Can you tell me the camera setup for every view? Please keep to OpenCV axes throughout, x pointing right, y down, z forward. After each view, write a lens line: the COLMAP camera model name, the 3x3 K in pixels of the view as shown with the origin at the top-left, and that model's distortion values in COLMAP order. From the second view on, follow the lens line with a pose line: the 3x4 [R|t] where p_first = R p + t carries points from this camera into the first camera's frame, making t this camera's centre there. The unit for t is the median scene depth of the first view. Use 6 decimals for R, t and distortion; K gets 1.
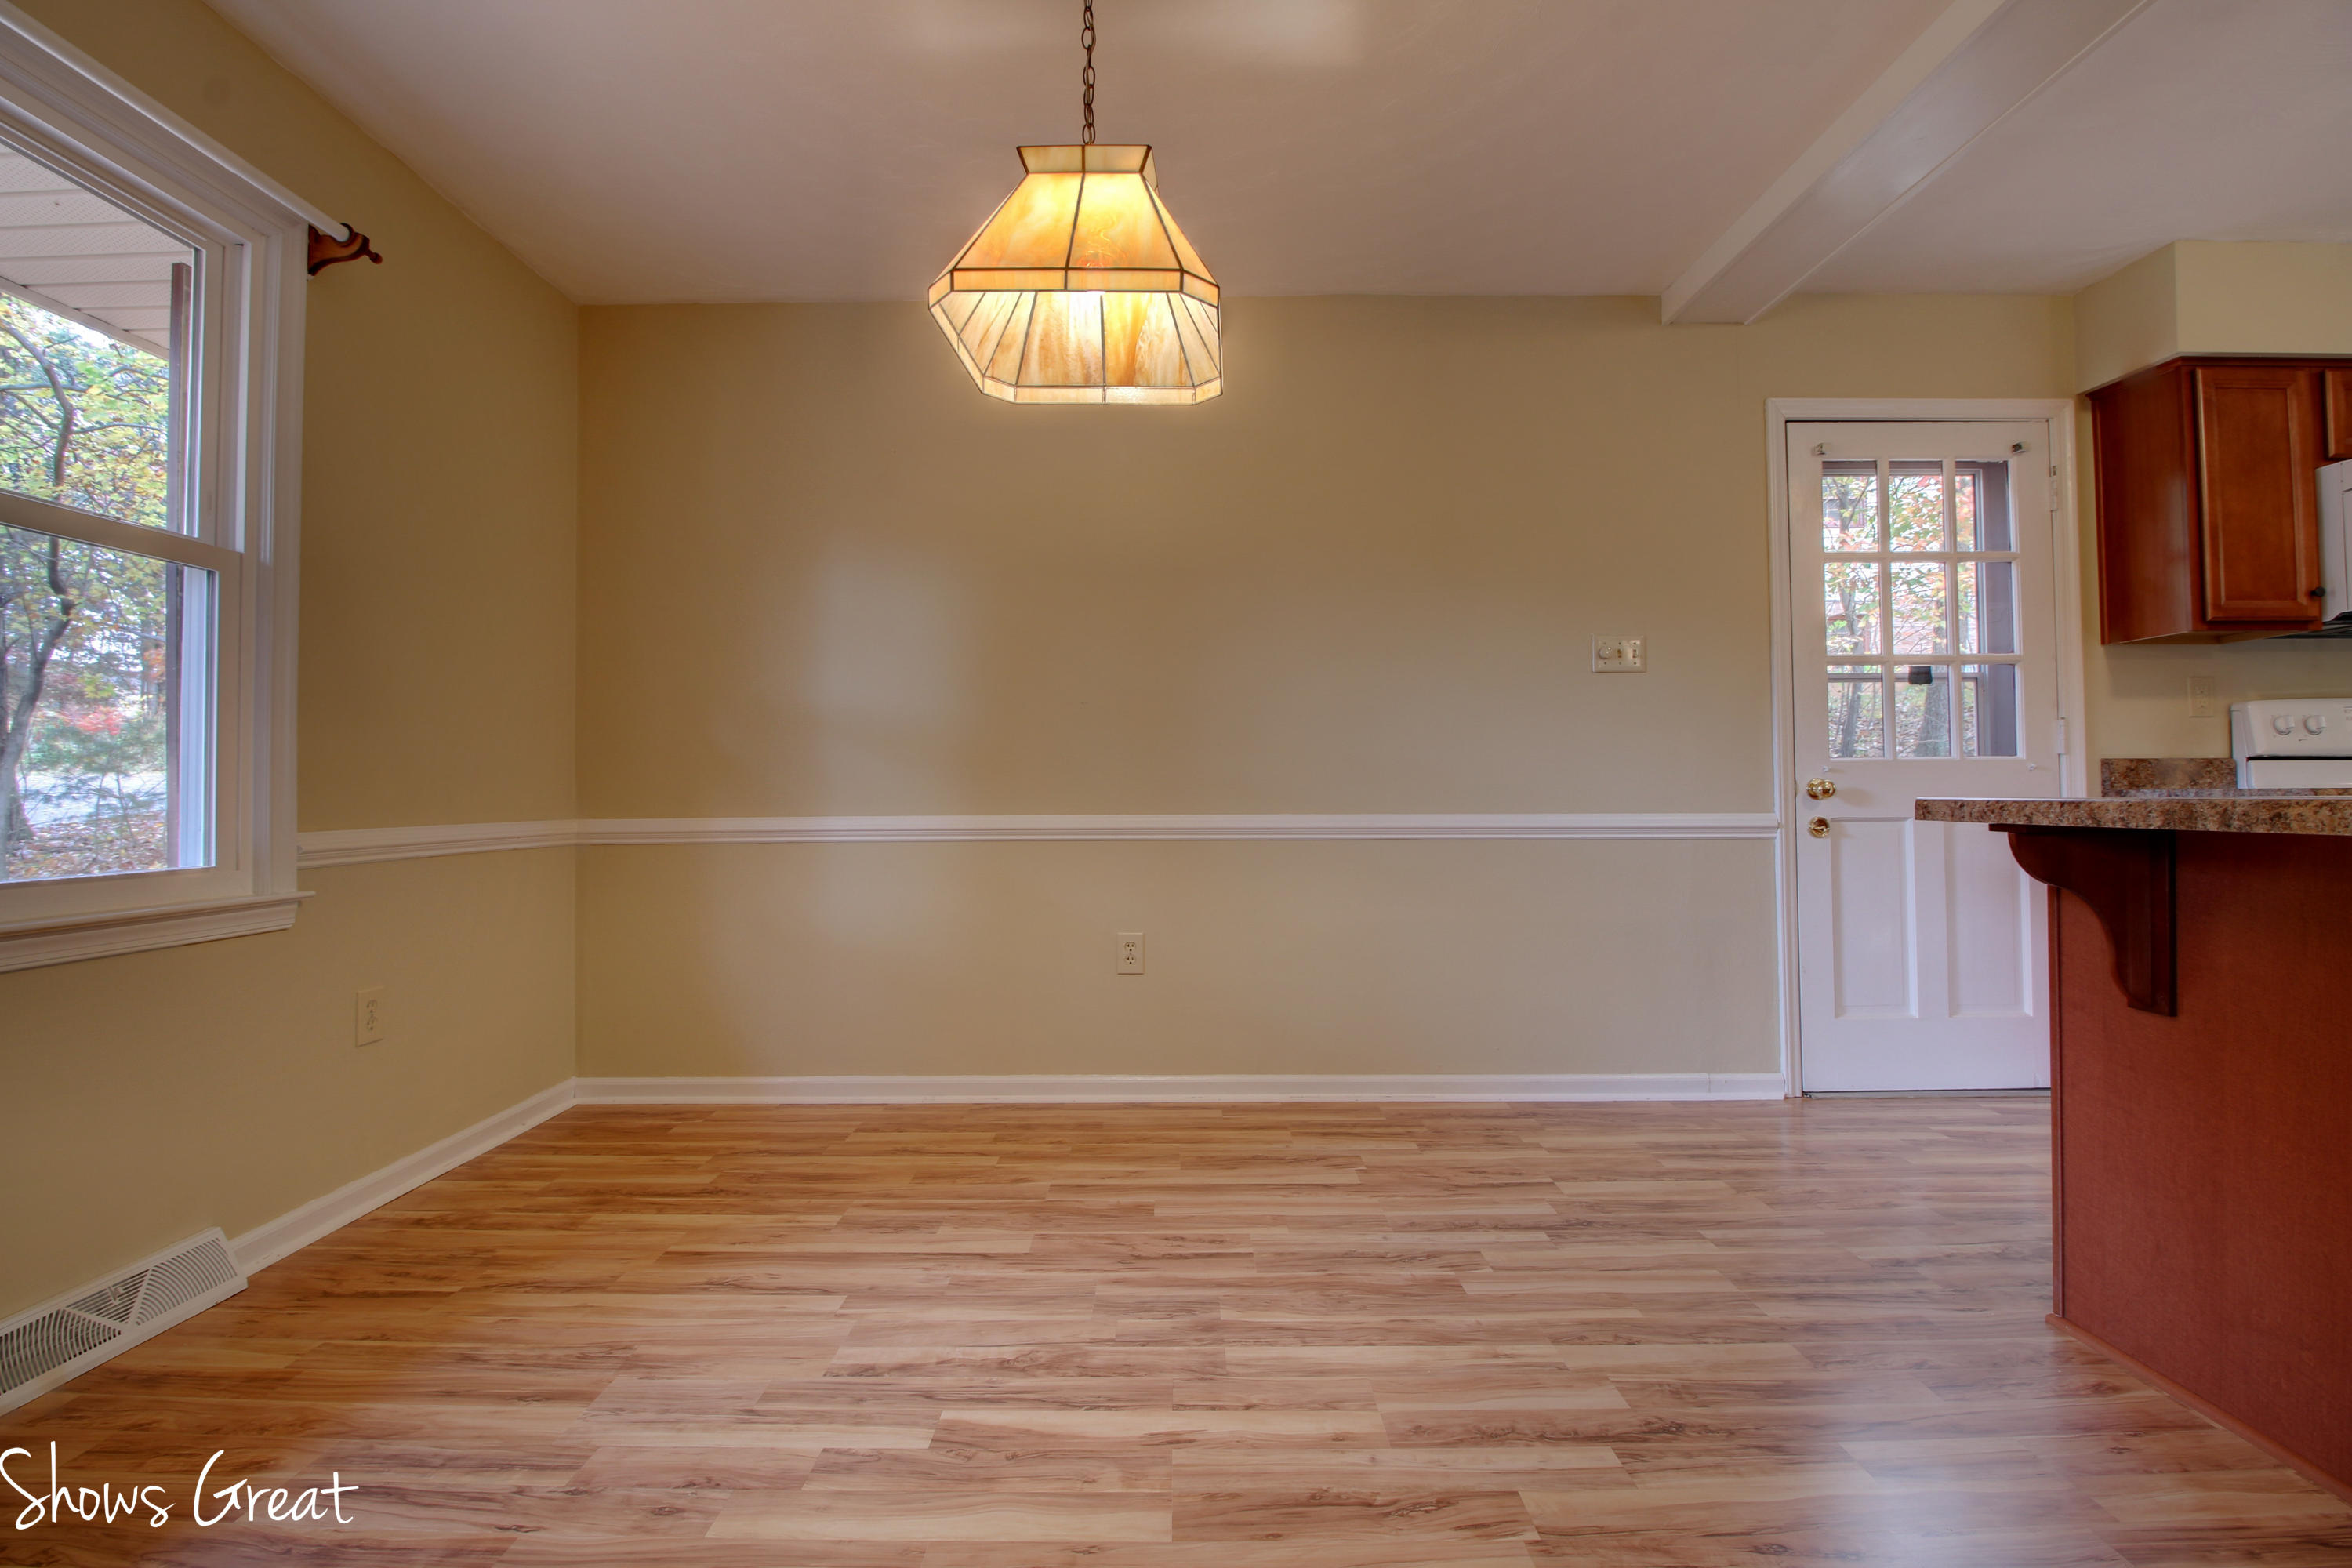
lens RADIAL K [[1085.0, 0, 1185.6], [0, 1085.0, 767.1], [0, 0, 1]] dist [0.001879, -0.014164]
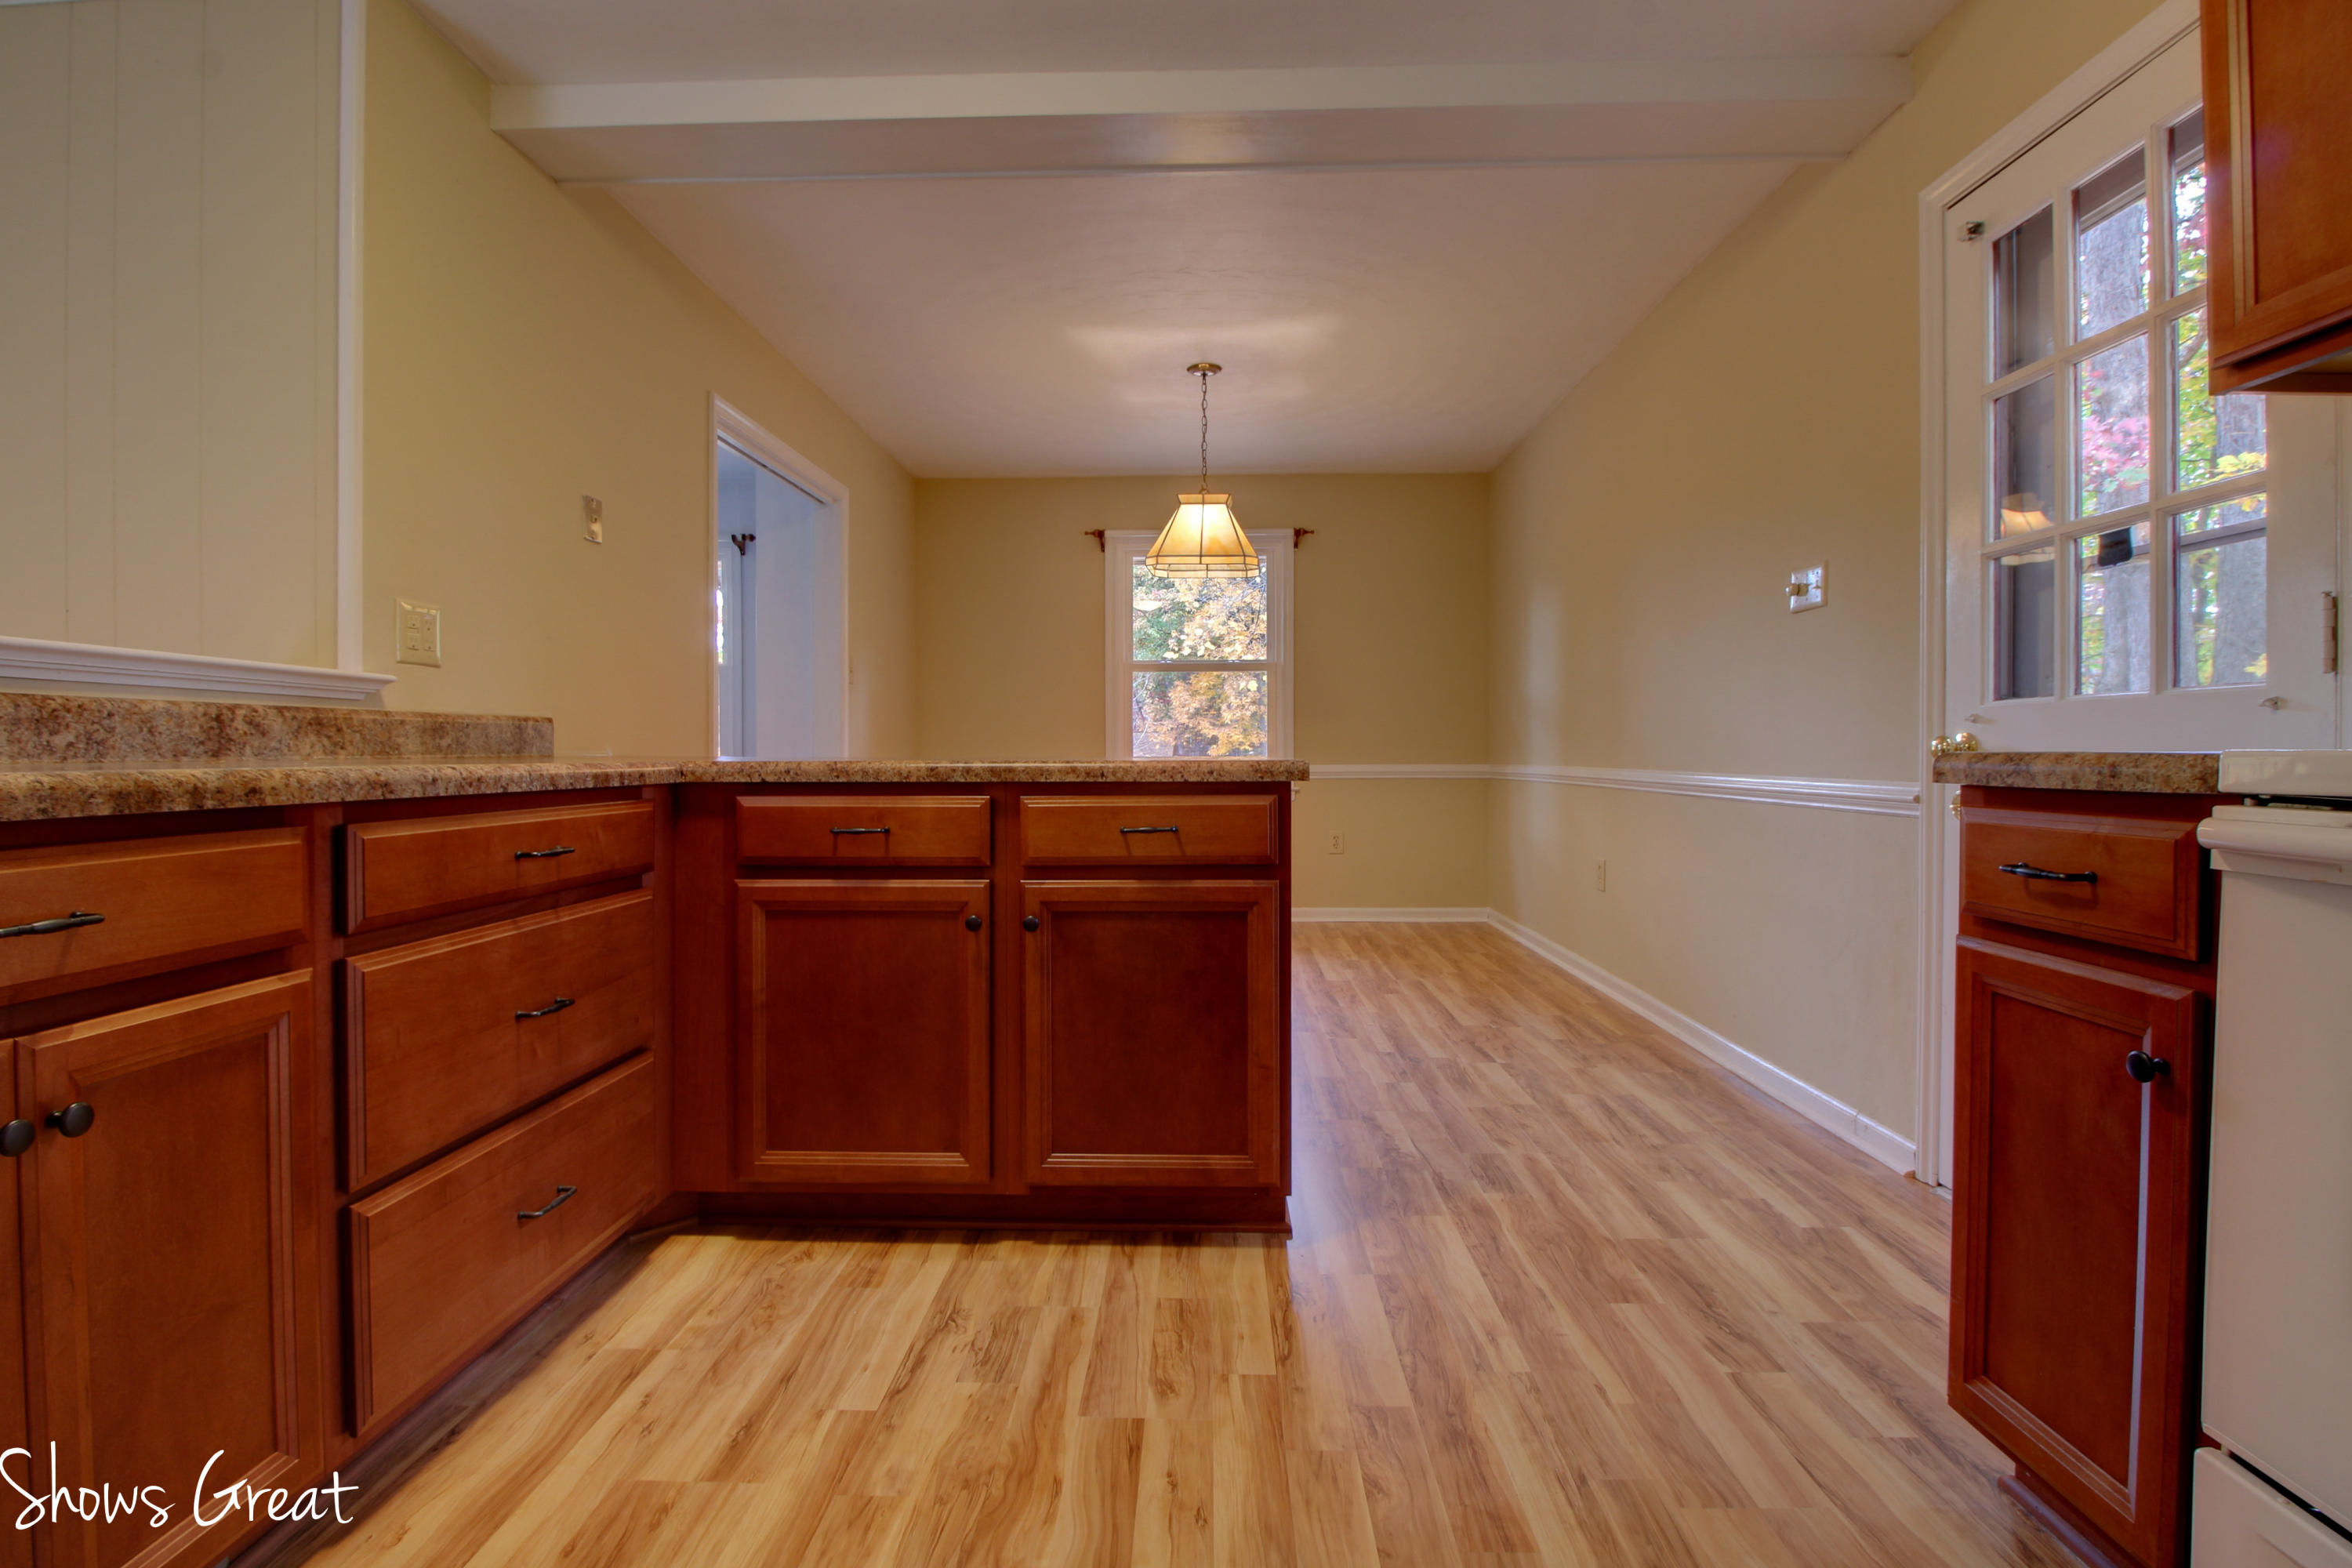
lens RADIAL K [[1085.0, 0, 1185.6], [0, 1085.0, 767.1], [0, 0, 1]] dist [0.001879, -0.014164]
pose [[-0.020452, 0.012737, -0.999710, 1.578580], [0.027151, 0.999557, 0.012180, 0.012408], [0.999422, -0.026894, -0.020789, 0.659489]]
